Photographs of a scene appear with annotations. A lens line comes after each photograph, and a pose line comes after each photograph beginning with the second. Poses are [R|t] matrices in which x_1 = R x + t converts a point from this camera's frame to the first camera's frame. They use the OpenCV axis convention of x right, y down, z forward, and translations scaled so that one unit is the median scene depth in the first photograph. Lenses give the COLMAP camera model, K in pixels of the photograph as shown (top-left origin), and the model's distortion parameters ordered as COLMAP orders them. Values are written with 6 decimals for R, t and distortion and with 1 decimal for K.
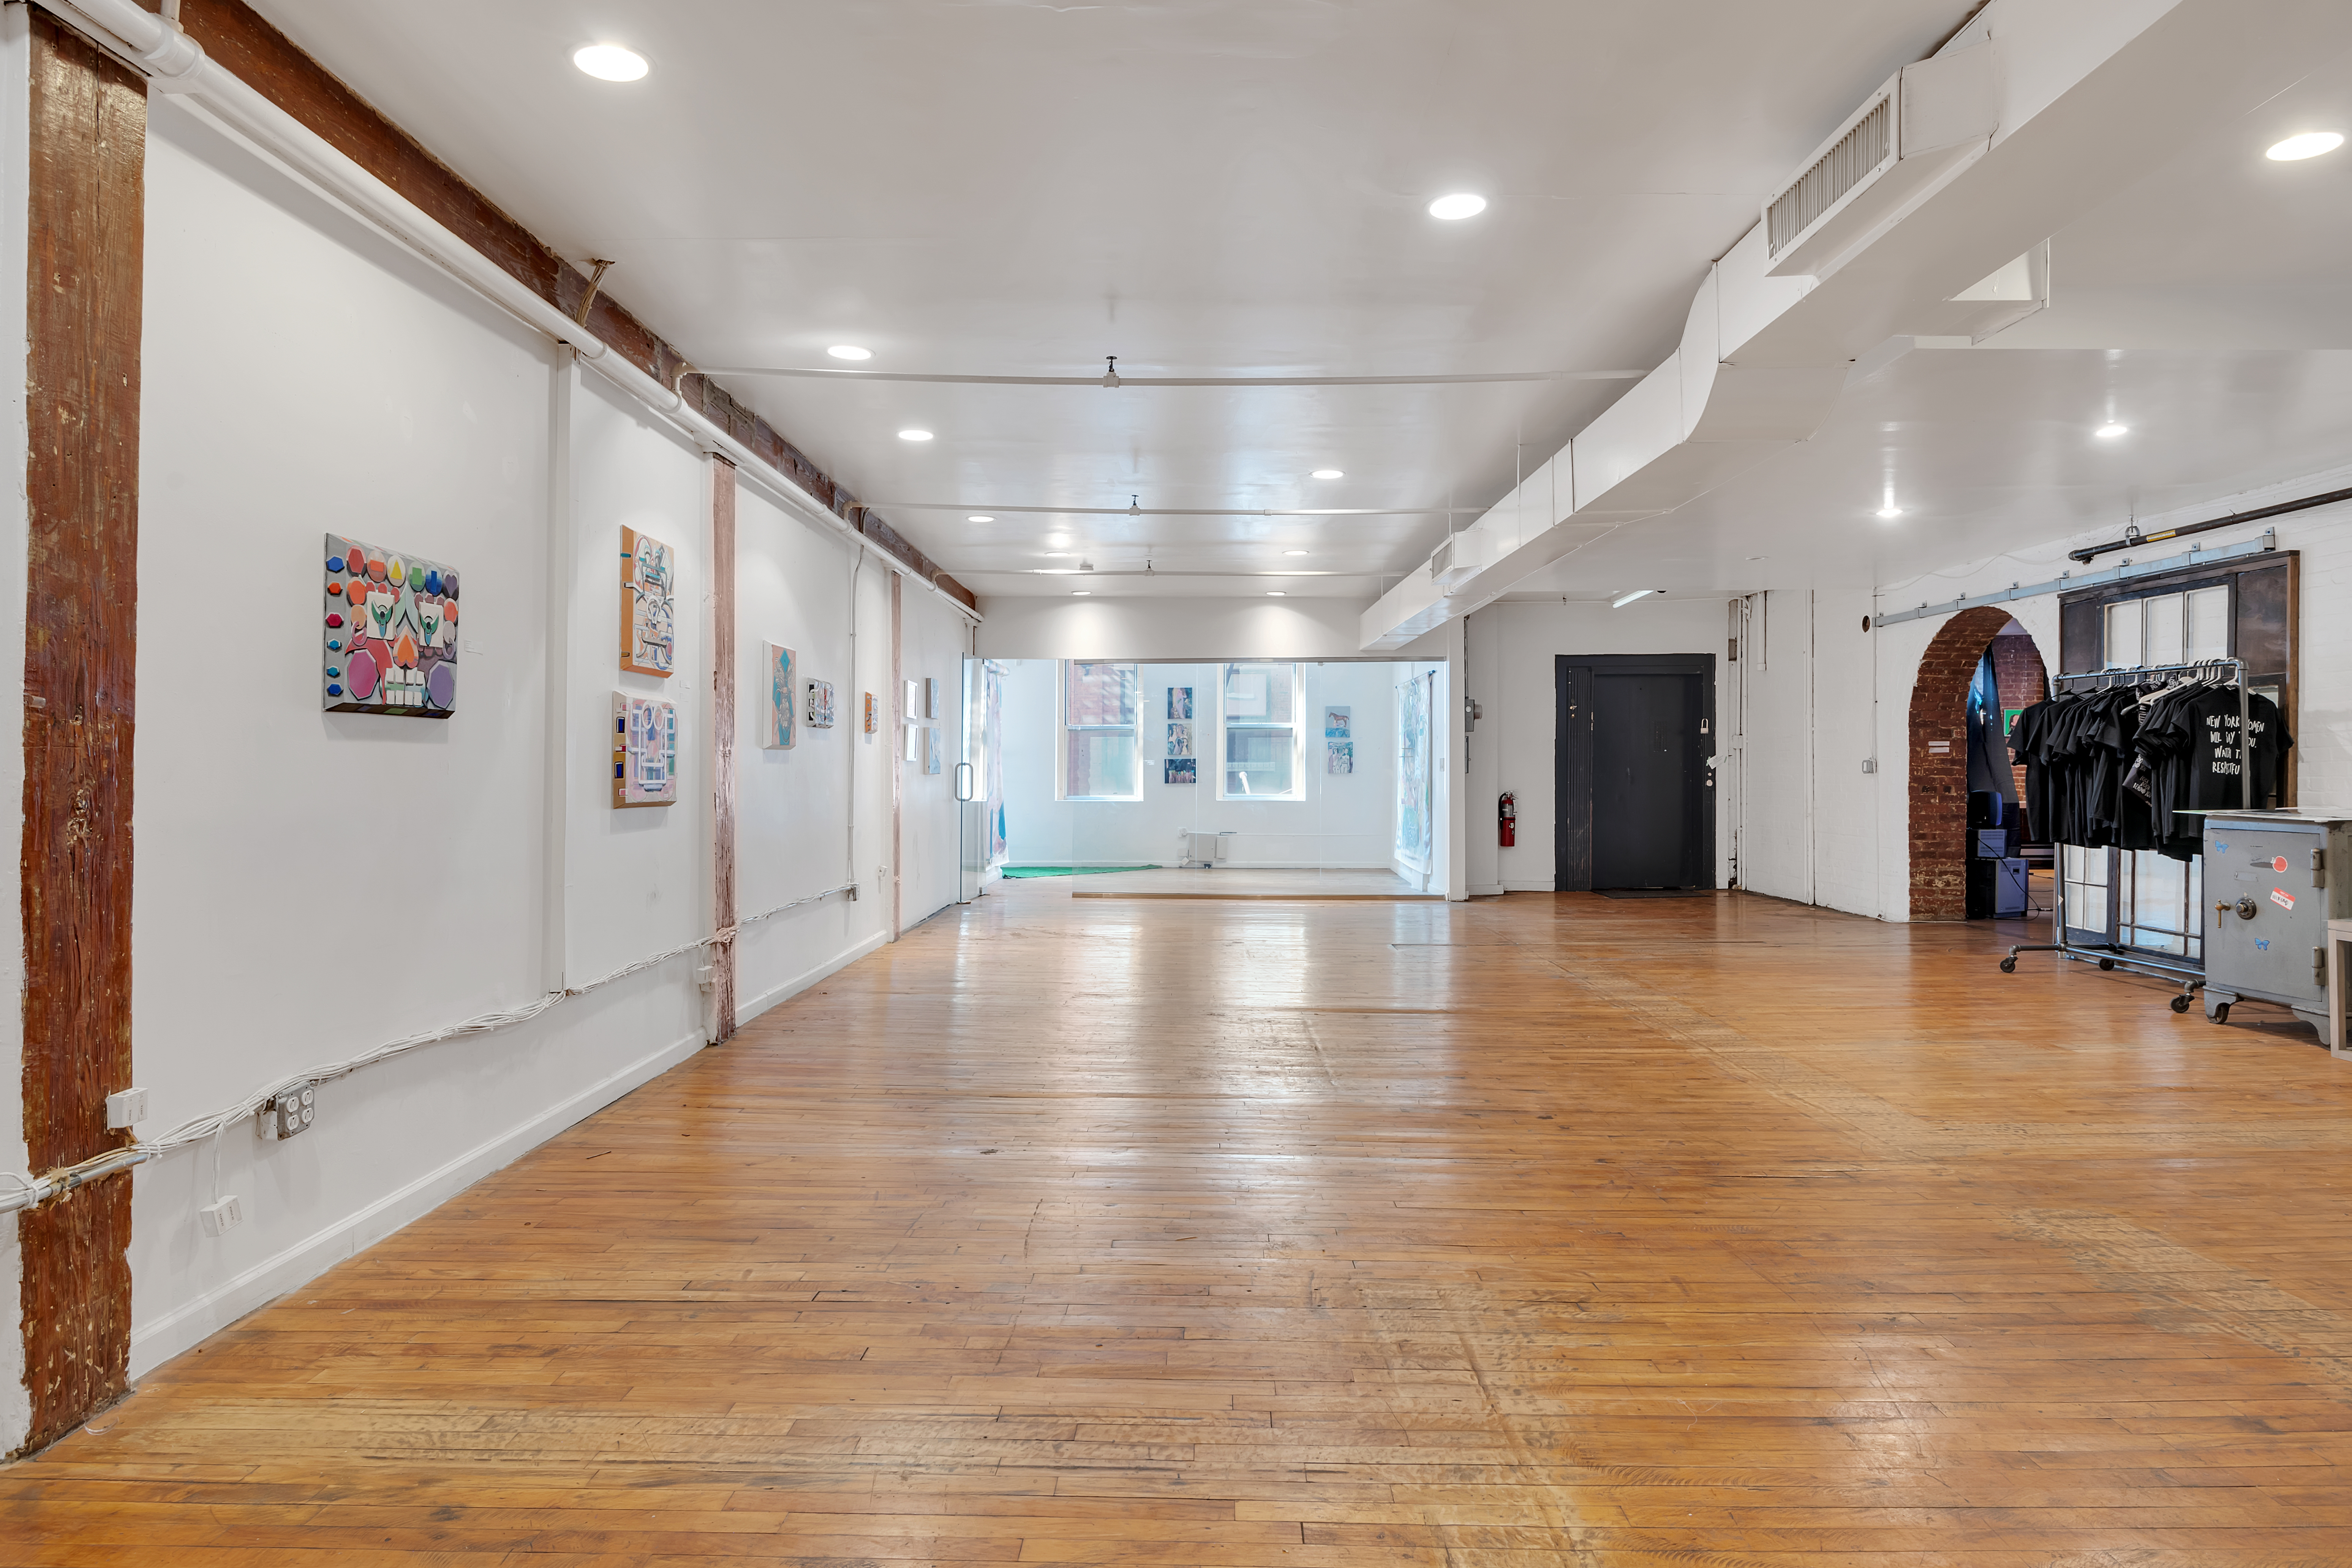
lens RADIAL K [[1350.0, 0, 1172.8], [0, 1350.0, 765.1], [0, 0, 1]] dist [0.005833, 0.000432]
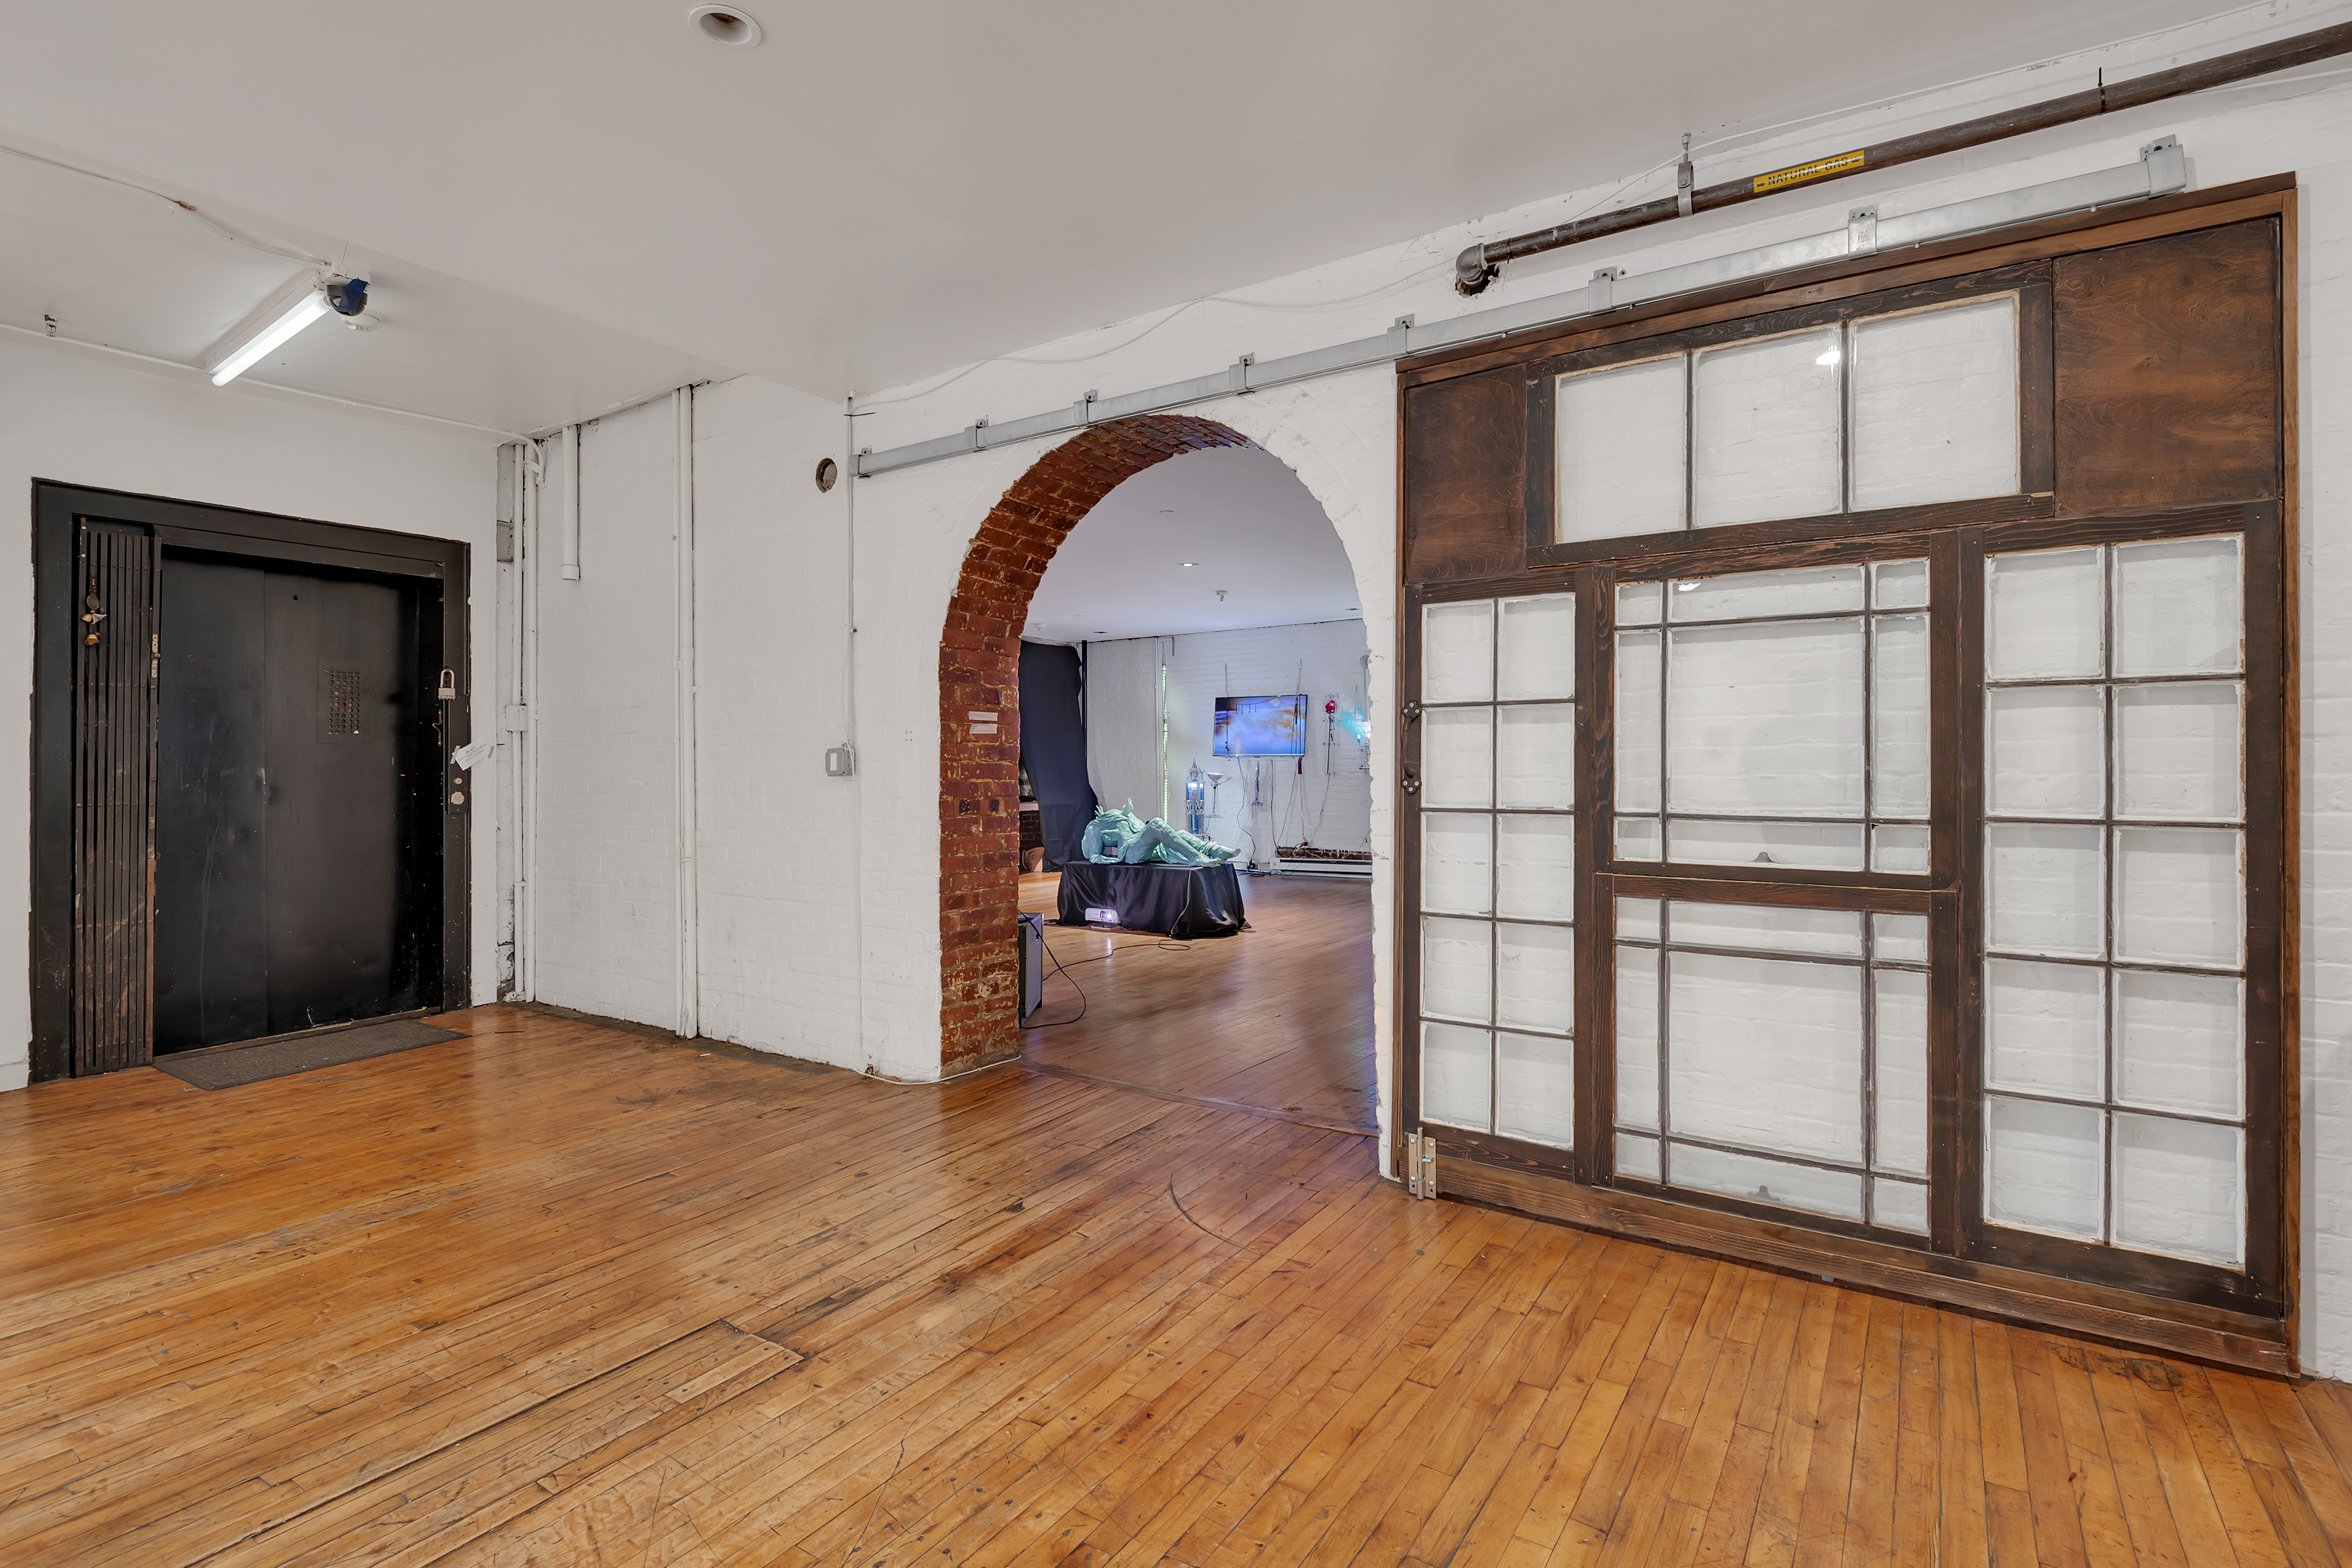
lens RADIAL K [[1118.3, 0, 1167.6], [0, 1118.3, 763.5], [0, 0, 1]] dist [0.001583, -0.000479]
pose [[0.555855, -0.000043, 0.831279, 0.255398], [0.004598, 0.999985, -0.003023, 0.003514], [-0.831267, 0.005503, 0.555847, 0.708204]]
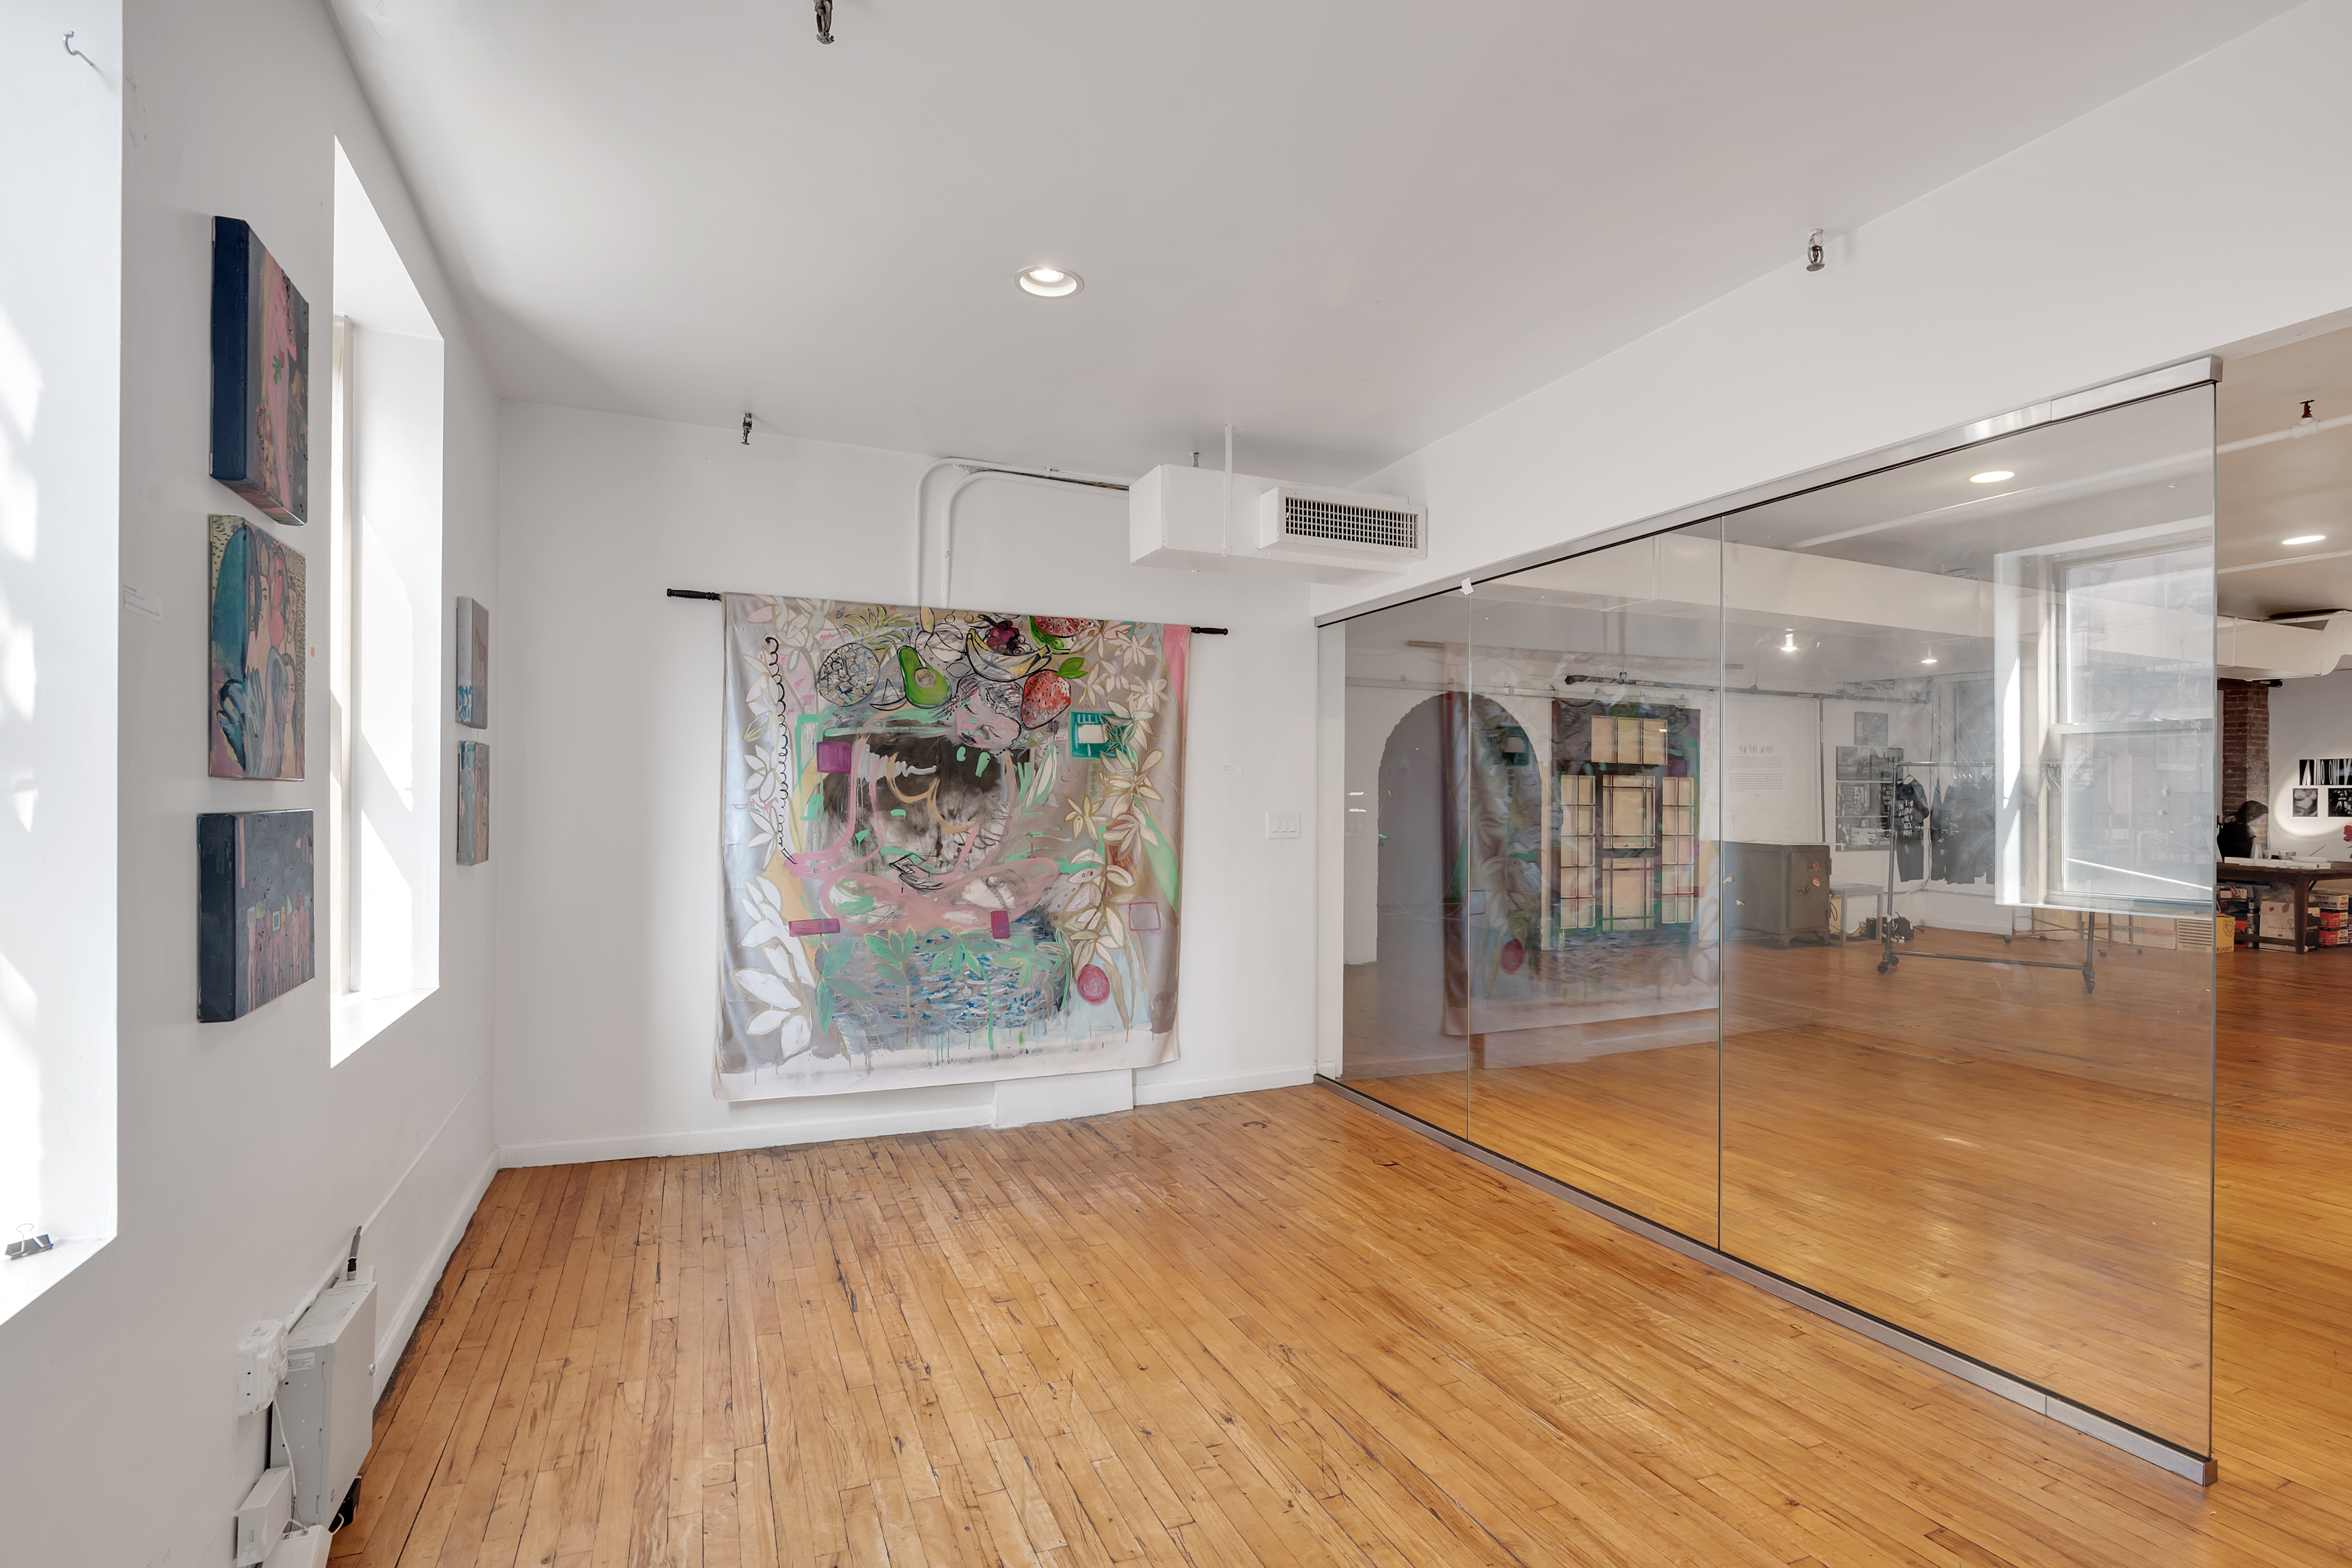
lens RADIAL K [[1118.3, 0, 1175.2], [0, 1118.3, 801.1], [0, 0, 1]] dist [0.001583, -0.000479]
pose [[-0.408301, 0.002583, 0.912844, -0.224062], [-0.007484, 0.999953, -0.006177, -0.006808], [-0.912817, -0.009354, -0.408262, 1.529470]]
